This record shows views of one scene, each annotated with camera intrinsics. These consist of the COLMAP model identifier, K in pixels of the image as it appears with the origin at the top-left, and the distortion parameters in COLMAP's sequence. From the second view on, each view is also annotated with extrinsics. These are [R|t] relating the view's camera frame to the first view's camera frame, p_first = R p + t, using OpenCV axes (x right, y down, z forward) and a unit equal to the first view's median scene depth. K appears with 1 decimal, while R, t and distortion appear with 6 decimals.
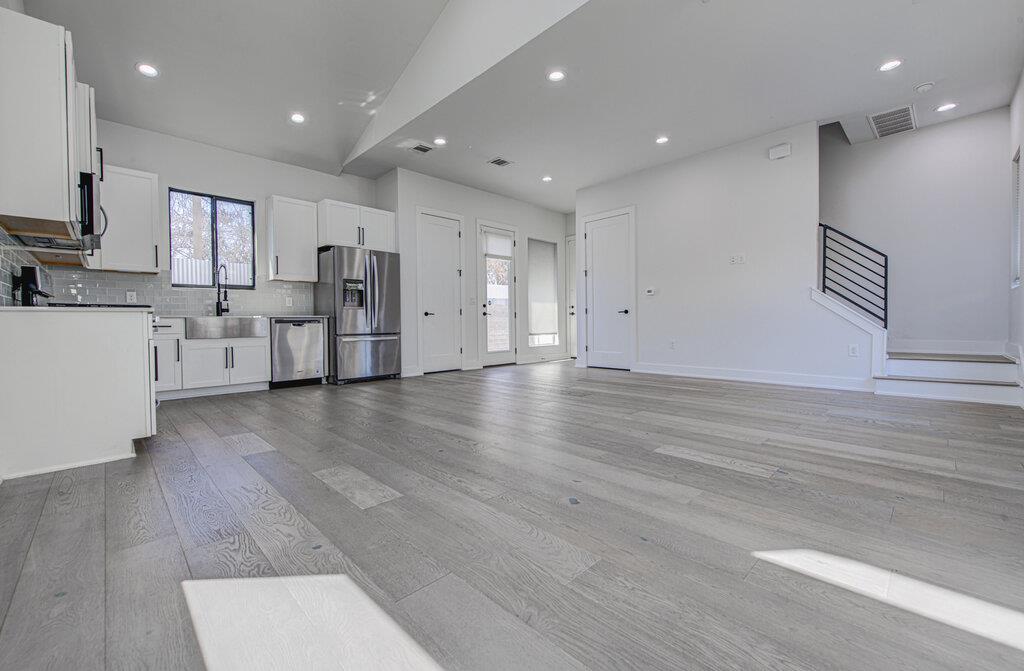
lens RADIAL K [[411.8, 0, 516.0], [0, 411.8, 328.6], [0, 0, 1]] dist [-0.001446, -0.000591]
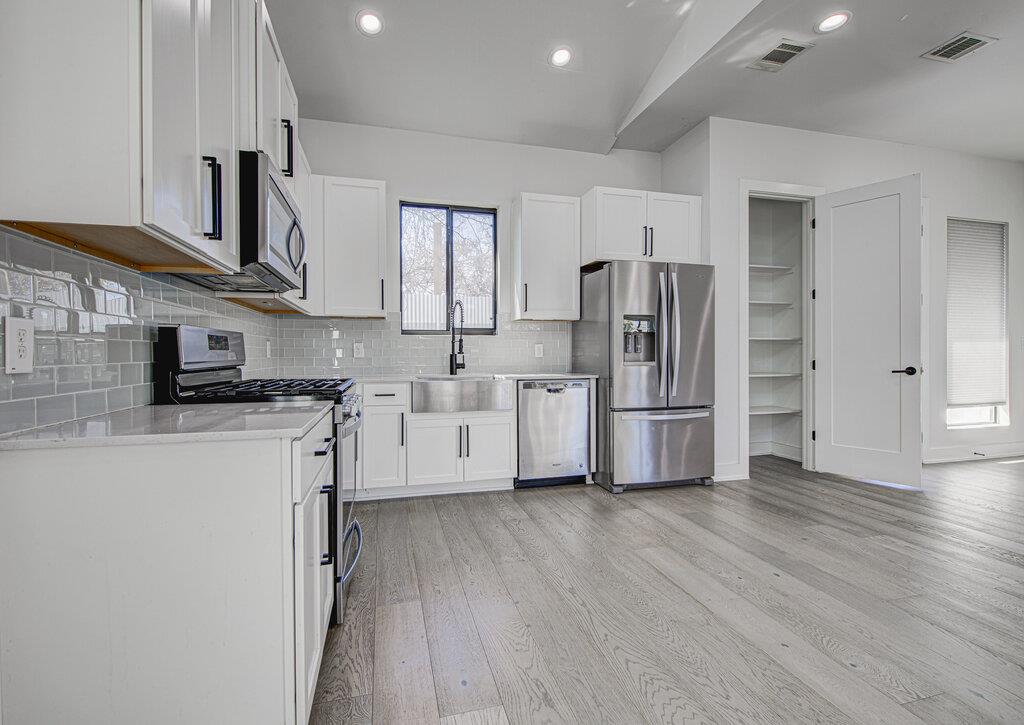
lens RADIAL K [[468.7, 0, 504.1], [0, 468.7, 359.0], [0, 0, 1]] dist [-0.002347, -0.000700]
pose [[0.862505, 0.014390, -0.505844, -0.221879], [-0.014929, 0.999884, 0.002989, -0.055482], [0.505828, 0.004974, 0.862620, 0.324246]]
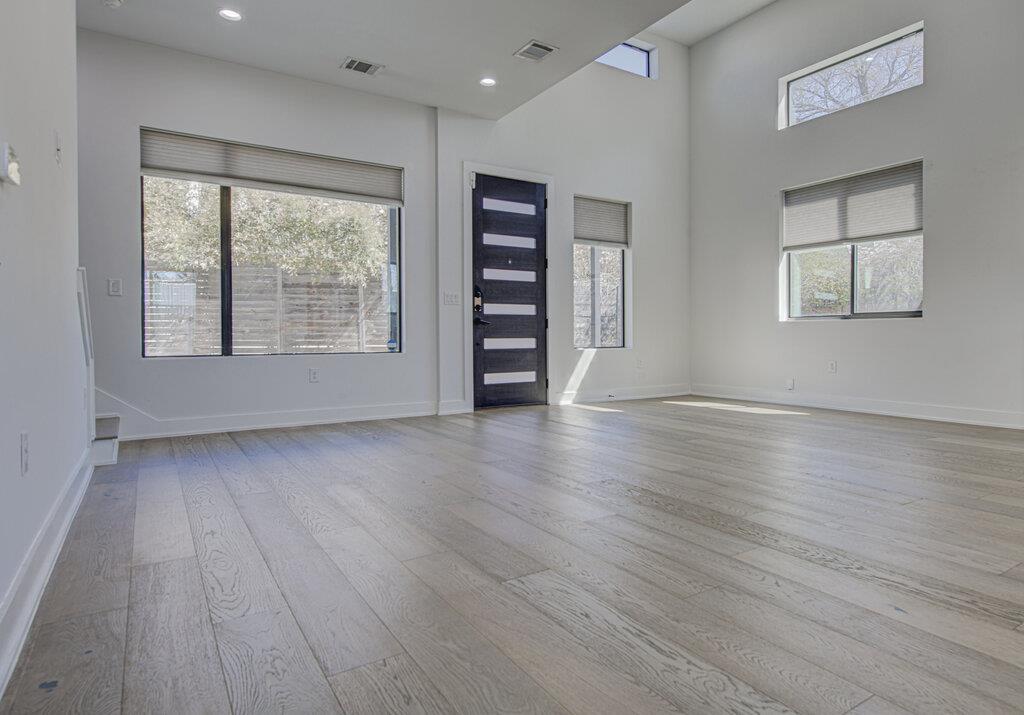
lens RADIAL K [[599.7, 0, 537.0], [0, 599.7, 338.8], [0, 0, 1]] dist [0.005496, -0.001605]
pose [[-0.979102, 0.012732, 0.202972, 0.076999], [0.017230, 0.999643, 0.020410, -0.023372], [-0.202640, 0.023481, -0.978972, 1.375761]]
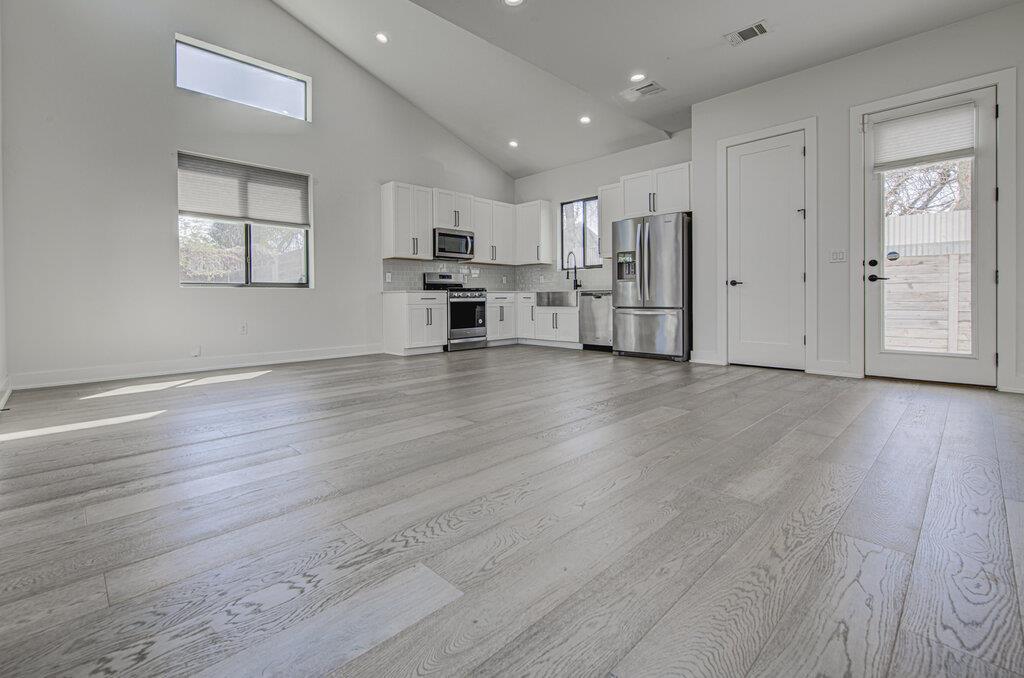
lens RADIAL K [[456.8, 0, 468.9], [0, 456.8, 306.3], [0, 0, 1]] dist [0.001329, -0.000555]
pose [[-0.044773, 0.029017, -0.998576, 0.720411], [-0.006205, 0.999551, 0.029324, -0.017995], [0.998978, 0.007509, -0.044573, 0.665834]]
